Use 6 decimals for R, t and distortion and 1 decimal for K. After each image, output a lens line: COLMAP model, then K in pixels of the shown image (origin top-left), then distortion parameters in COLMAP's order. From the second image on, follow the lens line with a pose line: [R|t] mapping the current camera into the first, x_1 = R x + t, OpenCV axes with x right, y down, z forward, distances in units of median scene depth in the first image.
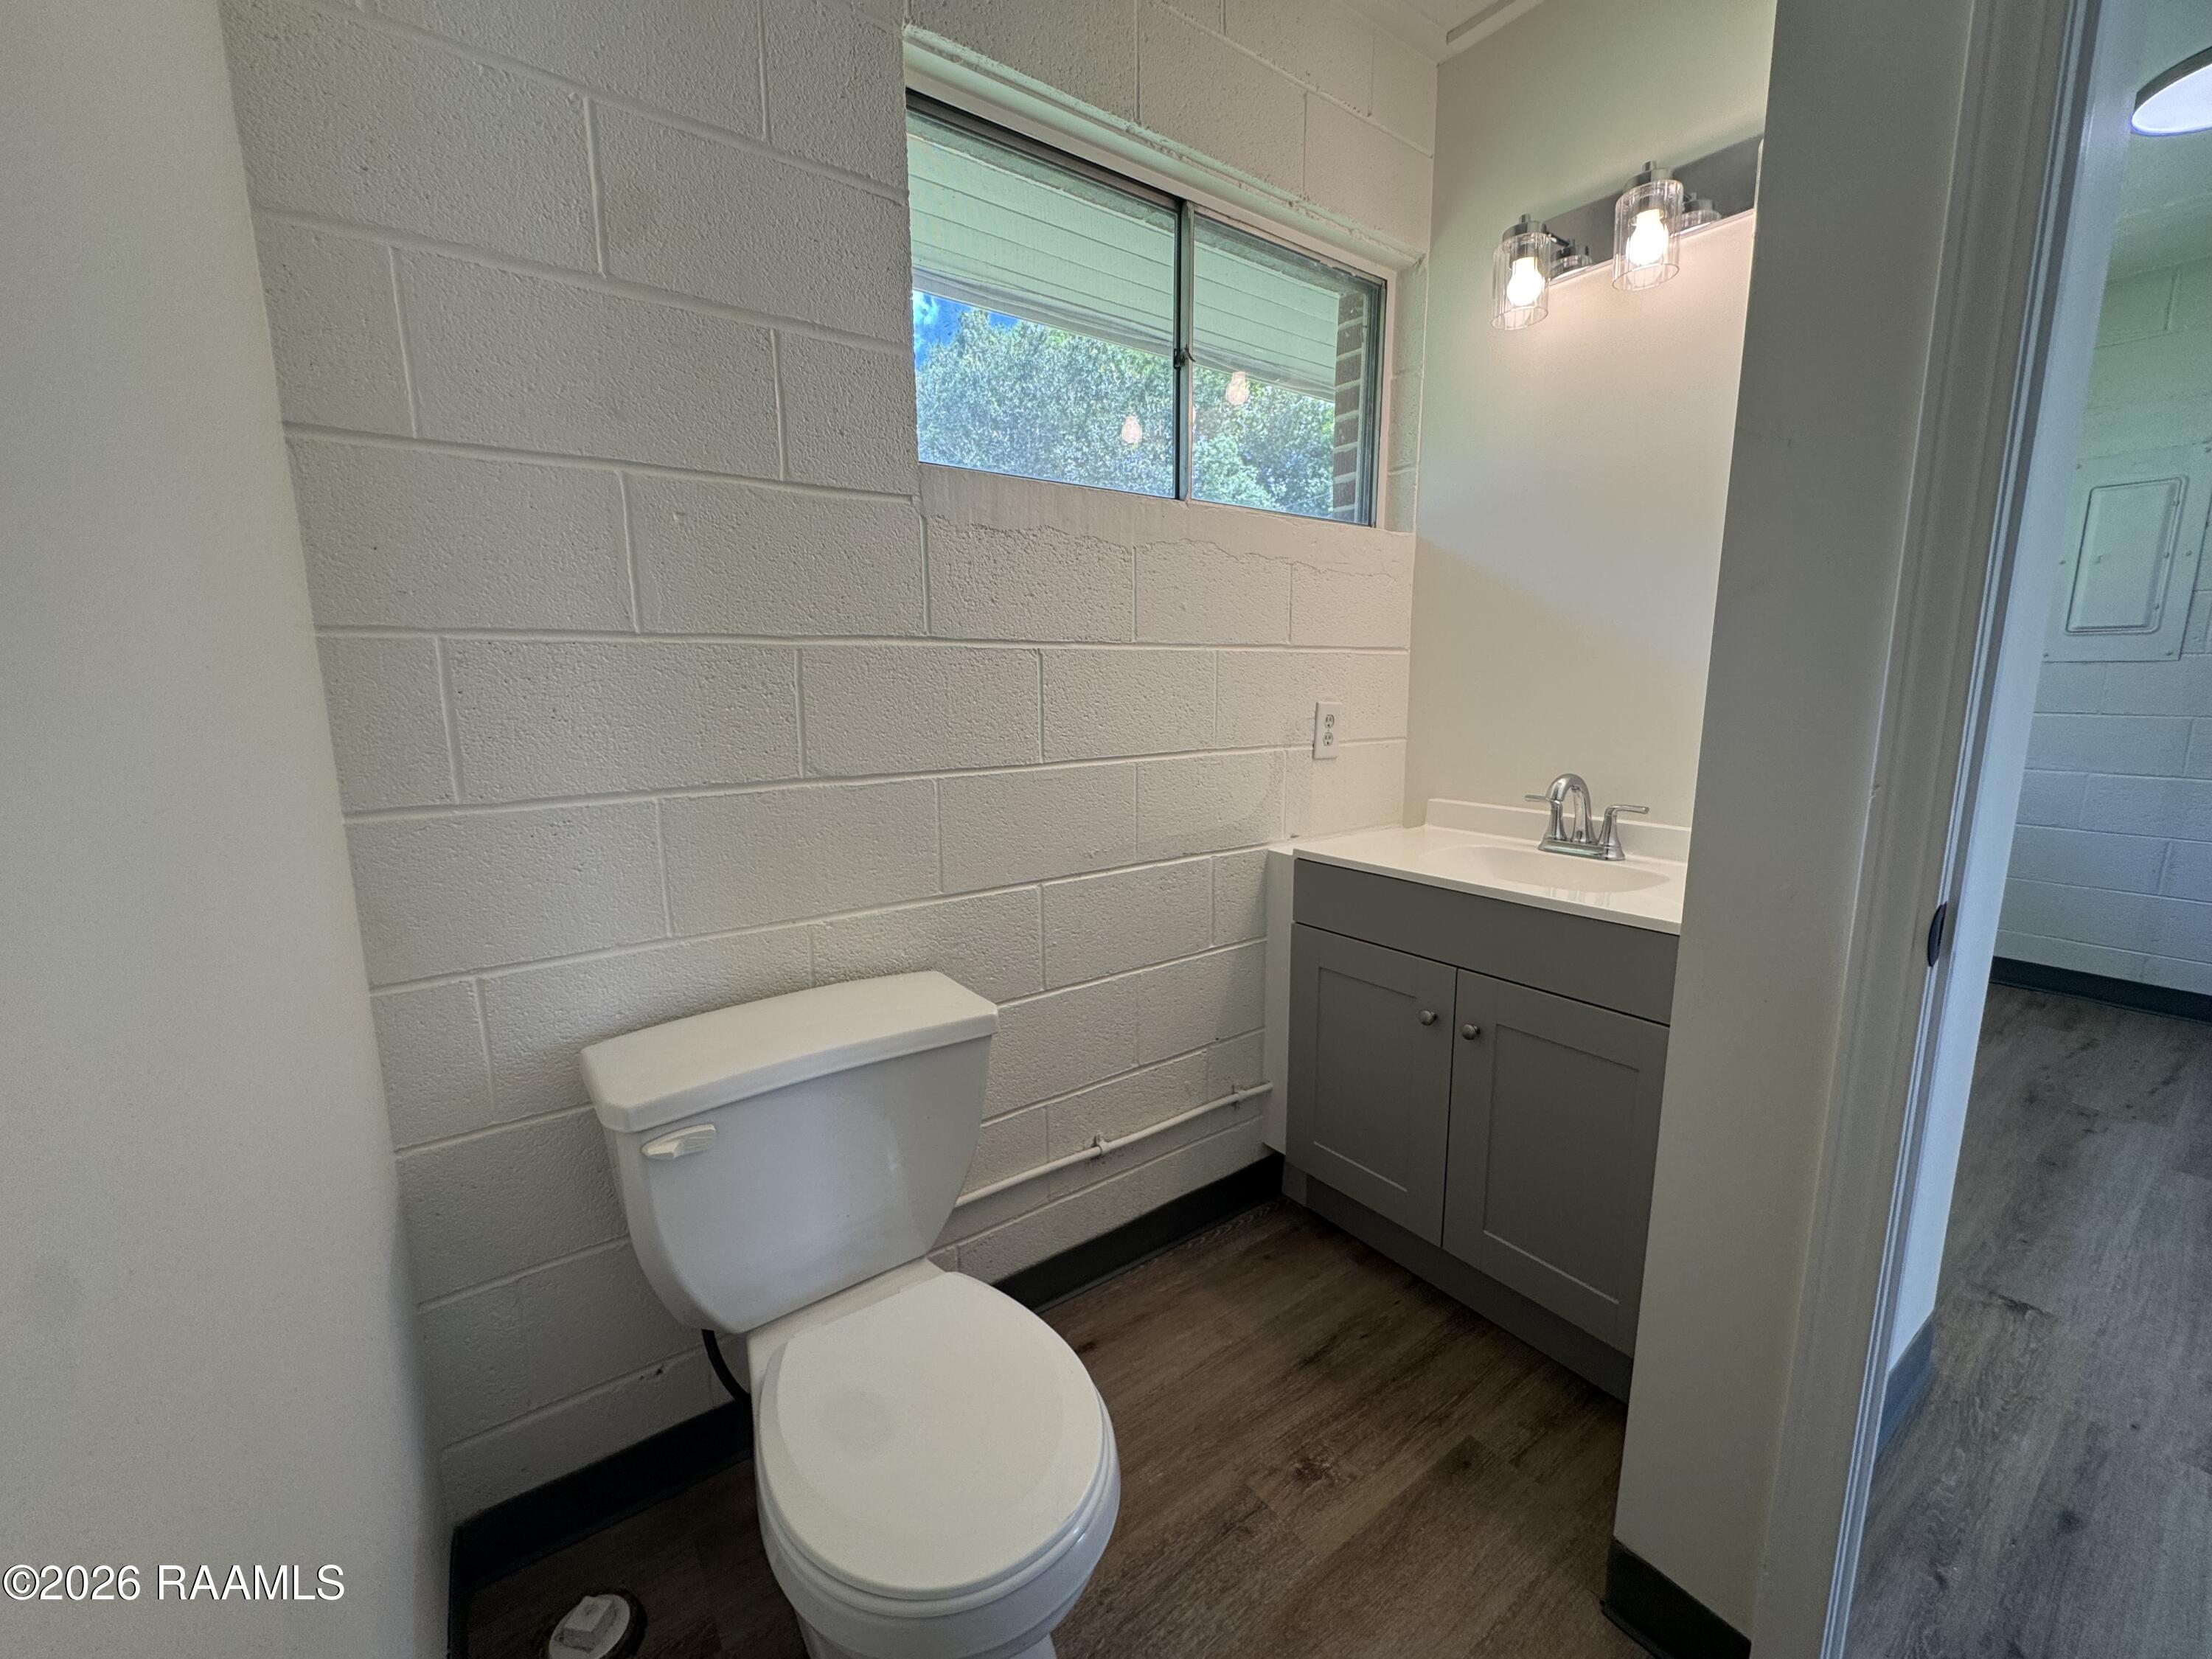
lens RADIAL K [[880.3, 0, 1099.7], [0, 880.3, 821.6], [0, 0, 1]] dist [-0.005146, 0.000704]
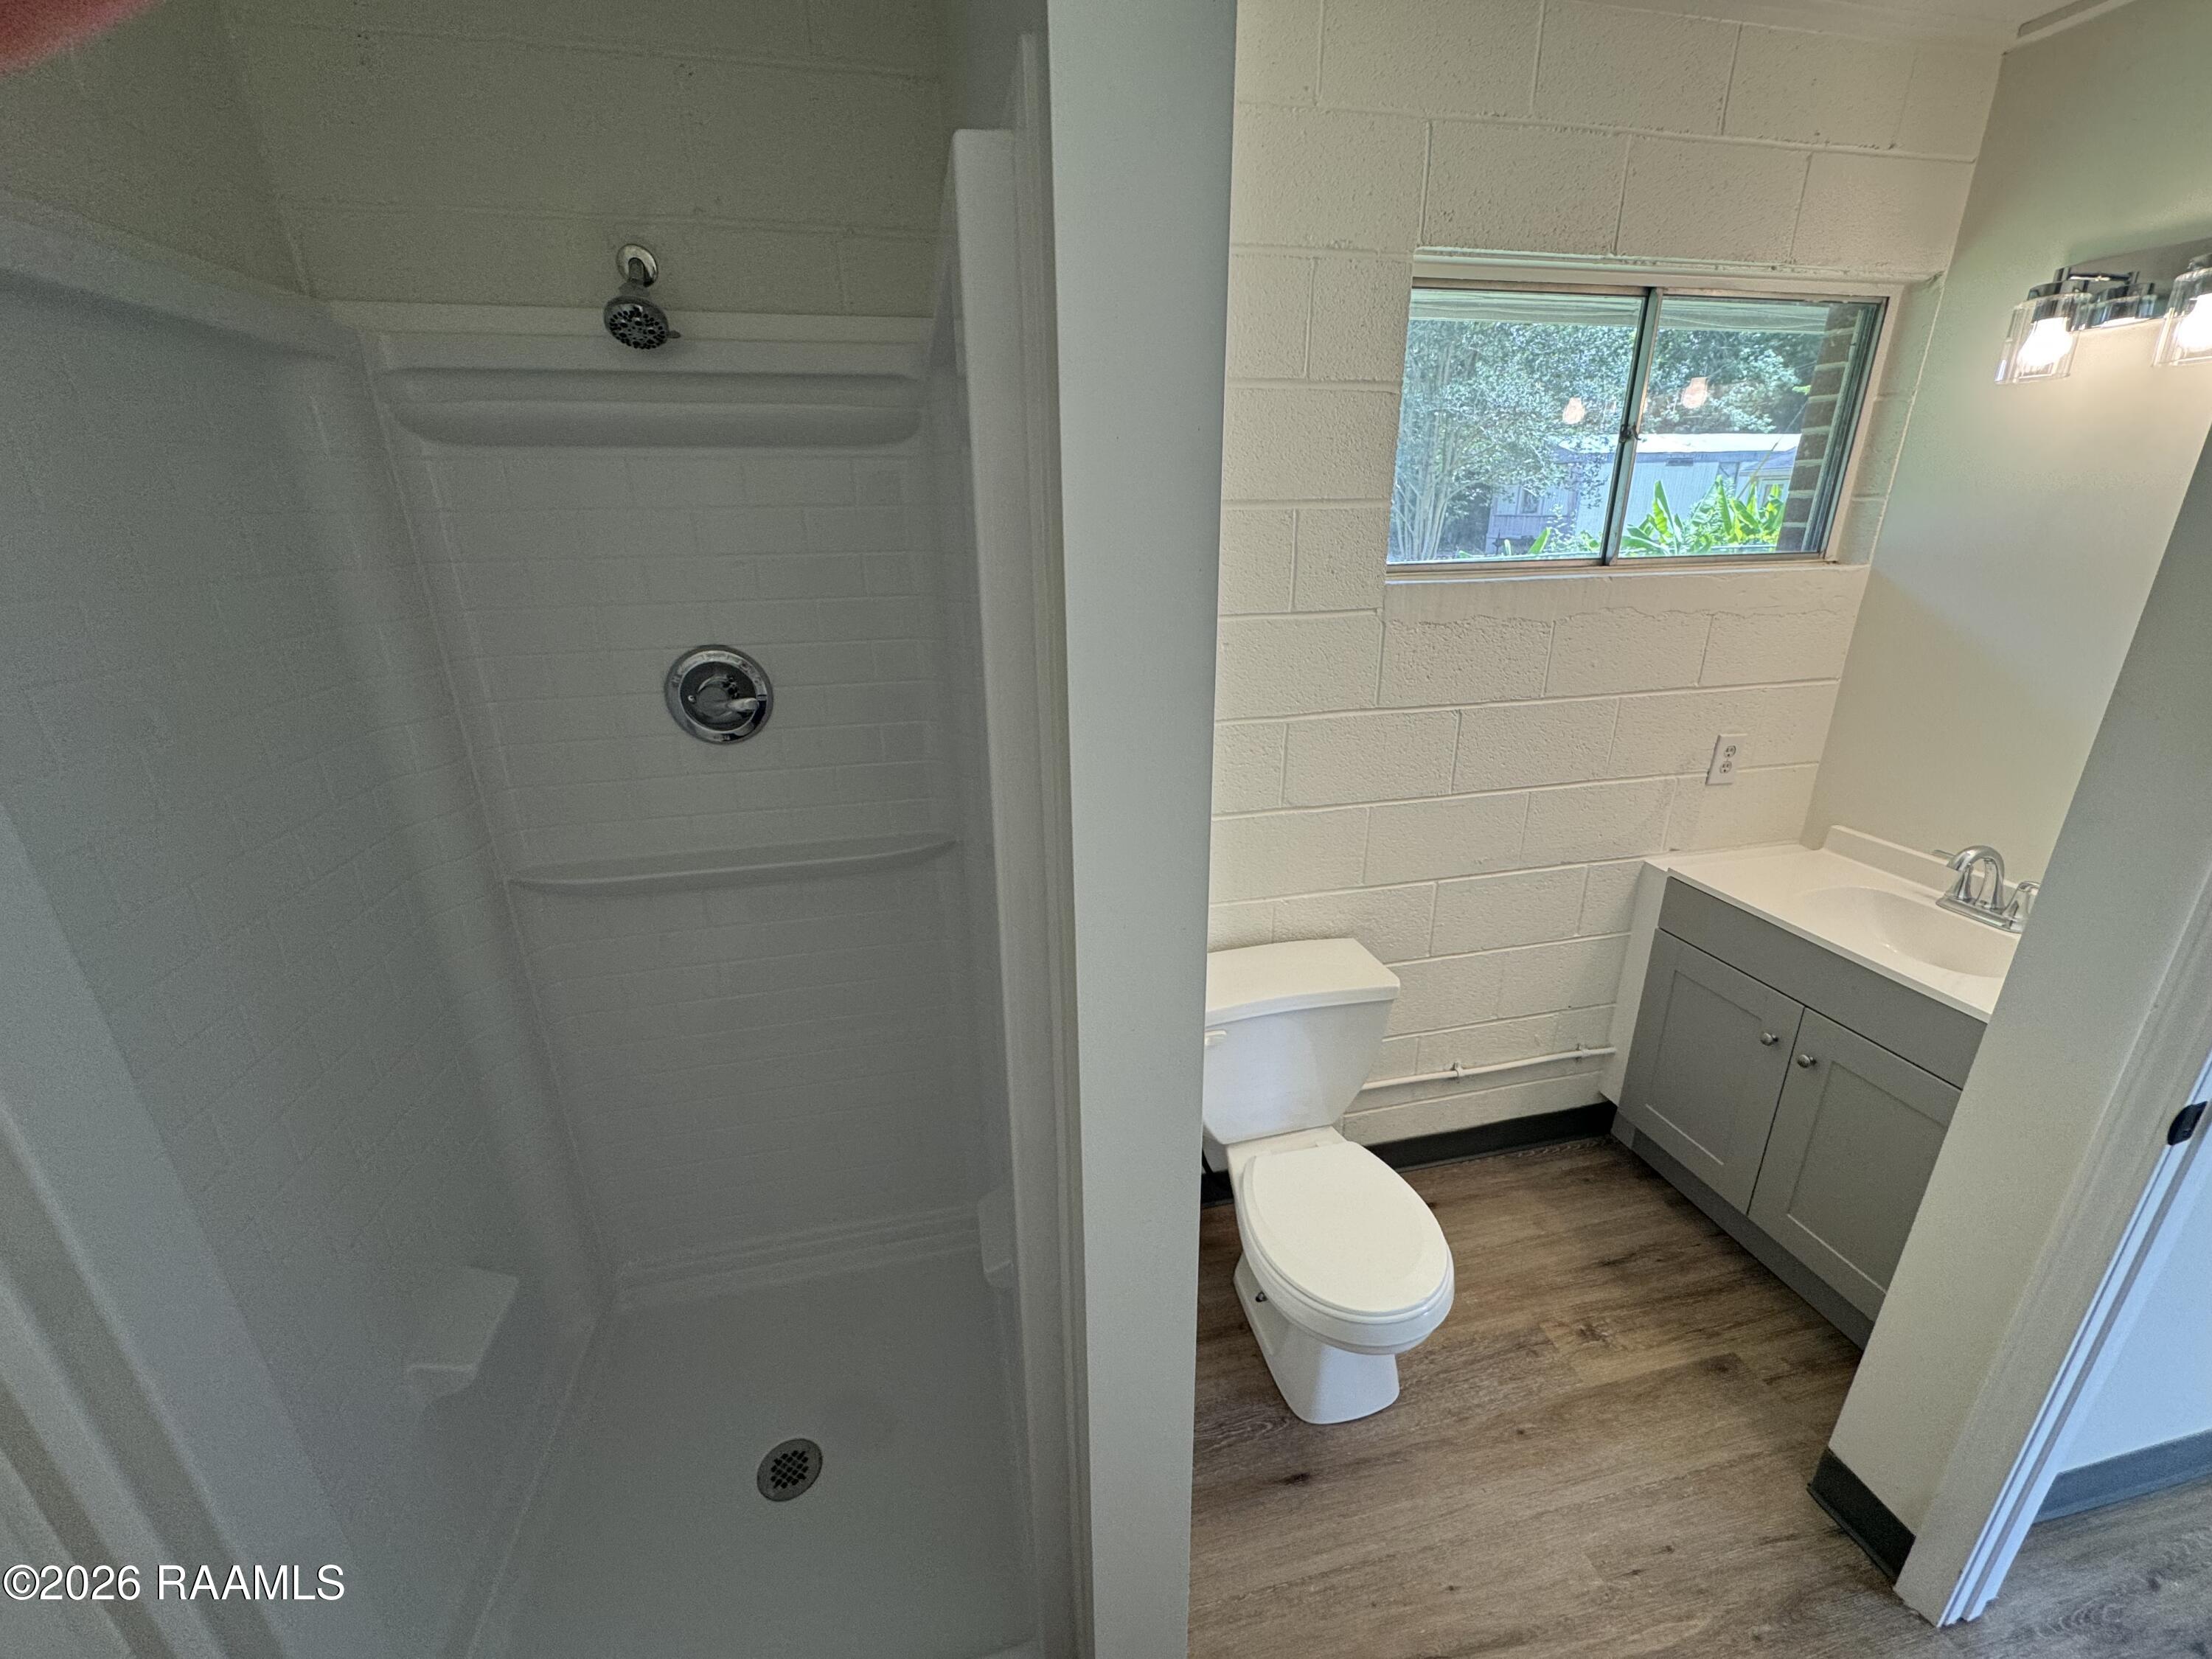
lens RADIAL K [[880.3, 0, 1099.3], [0, 880.3, 816.2], [0, 0, 1]] dist [-0.005146, 0.000704]
pose [[0.918907, 0.124149, -0.374428, -0.046842], [-0.055747, 0.980528, 0.188299, -0.227943], [0.390514, -0.152156, 0.907936, -0.356196]]
